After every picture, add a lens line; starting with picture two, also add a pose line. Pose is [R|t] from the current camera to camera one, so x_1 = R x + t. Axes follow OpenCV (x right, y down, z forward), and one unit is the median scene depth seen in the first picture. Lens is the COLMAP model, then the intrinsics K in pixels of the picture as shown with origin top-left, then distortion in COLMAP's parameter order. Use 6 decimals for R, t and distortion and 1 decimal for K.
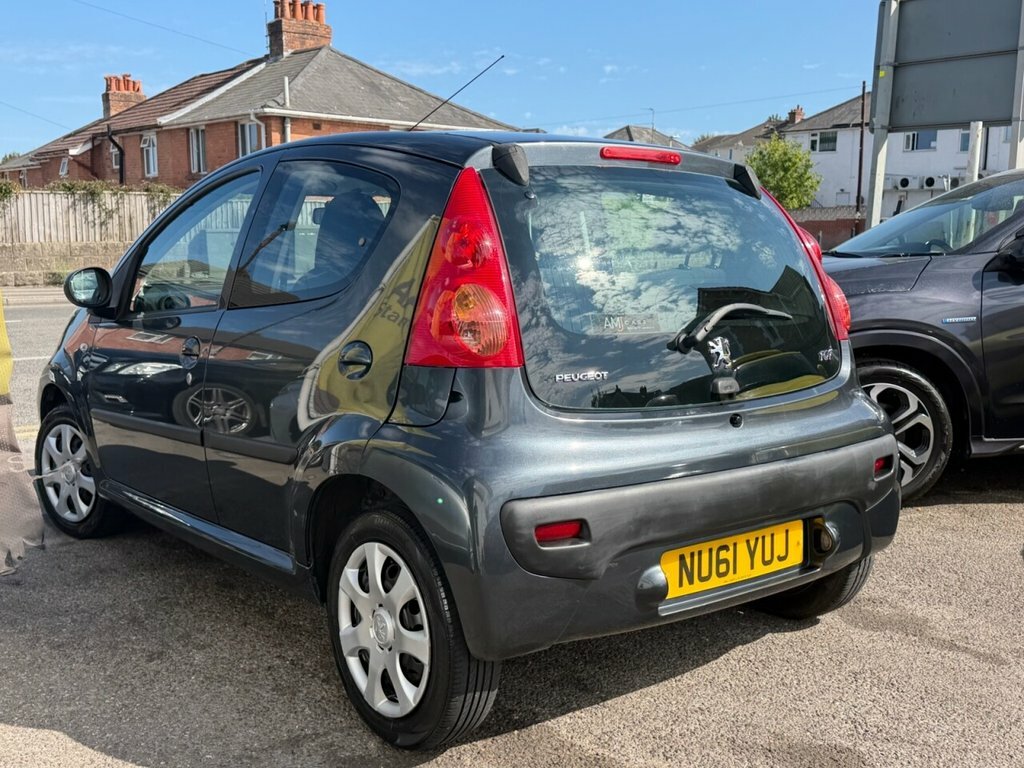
lens RADIAL K [[1028.8, 0, 512.8], [0, 1028.8, 368.1], [0, 0, 1]] dist [0.182243, -0.476252]
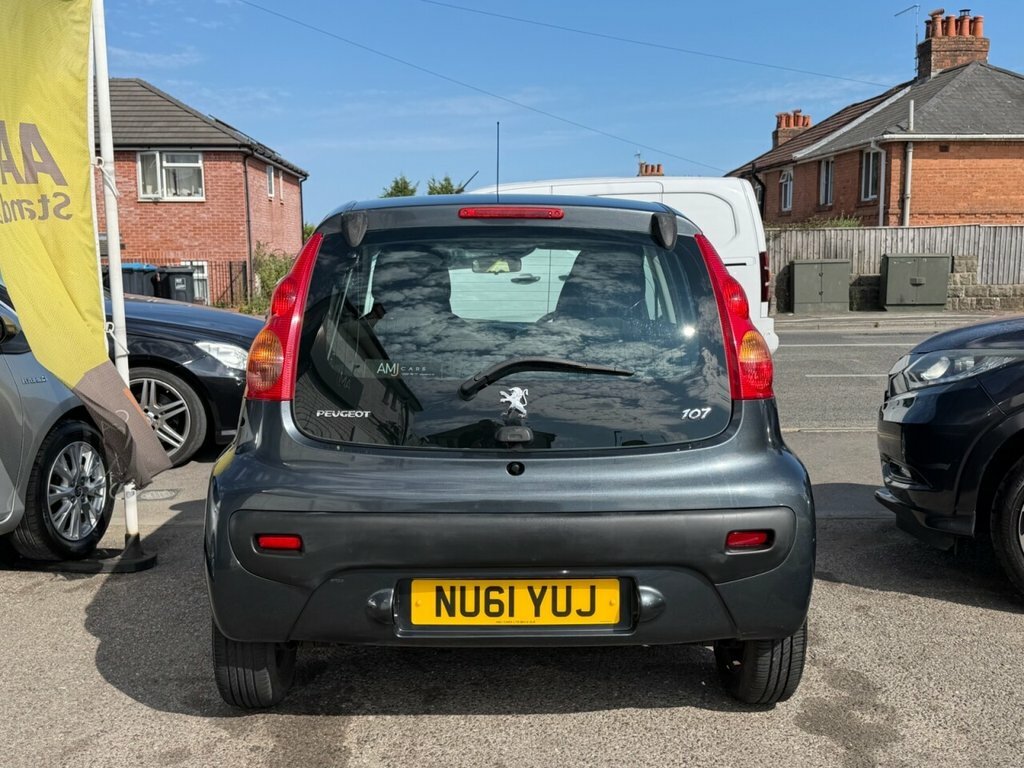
lens RADIAL K [[1034.5, 0, 512.0], [0, 1034.5, 384.0], [0, 0, 1]] dist [0.129322, -0.278126]
pose [[0.809573, 0.054658, -0.584469, 0.735277], [-0.062056, 0.998045, 0.007378, -0.036929], [0.583730, 0.030297, 0.811383, 0.142968]]
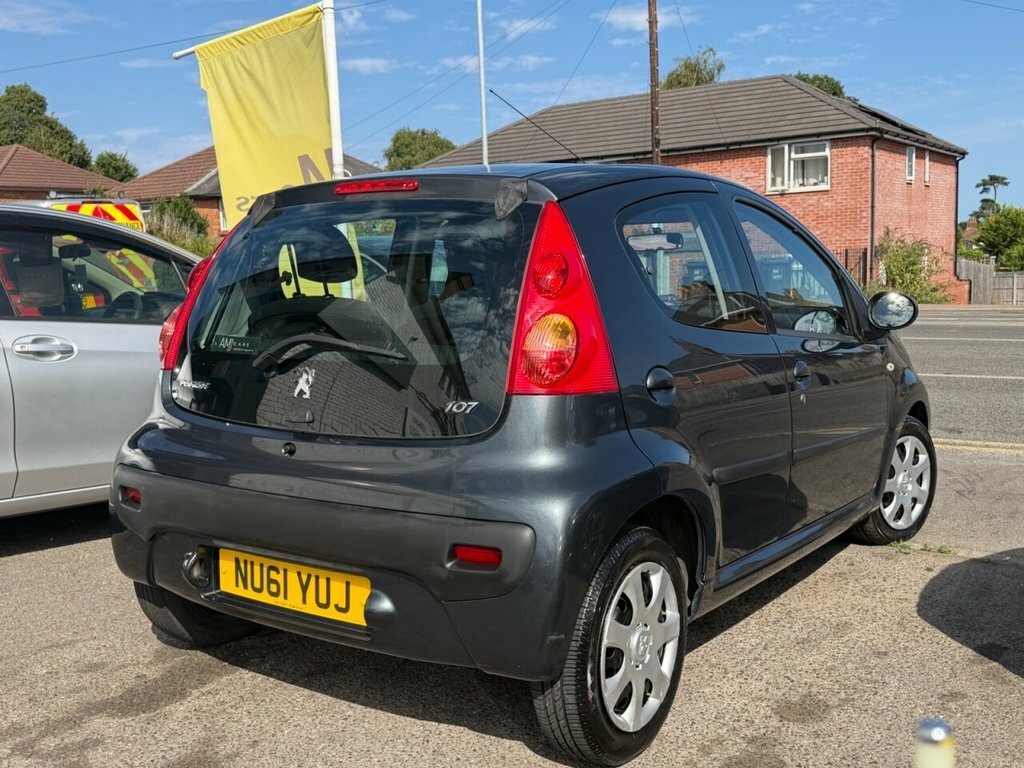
lens RADIAL K [[1022.9, 0, 512.0], [0, 1022.9, 384.0], [0, 0, 1]] dist [0.161054, -0.409104]
pose [[0.295074, 0.090220, -0.951205, 1.110800], [-0.087272, 0.993916, 0.067198, -0.088684], [0.951480, 0.063185, 0.301152, 0.816998]]
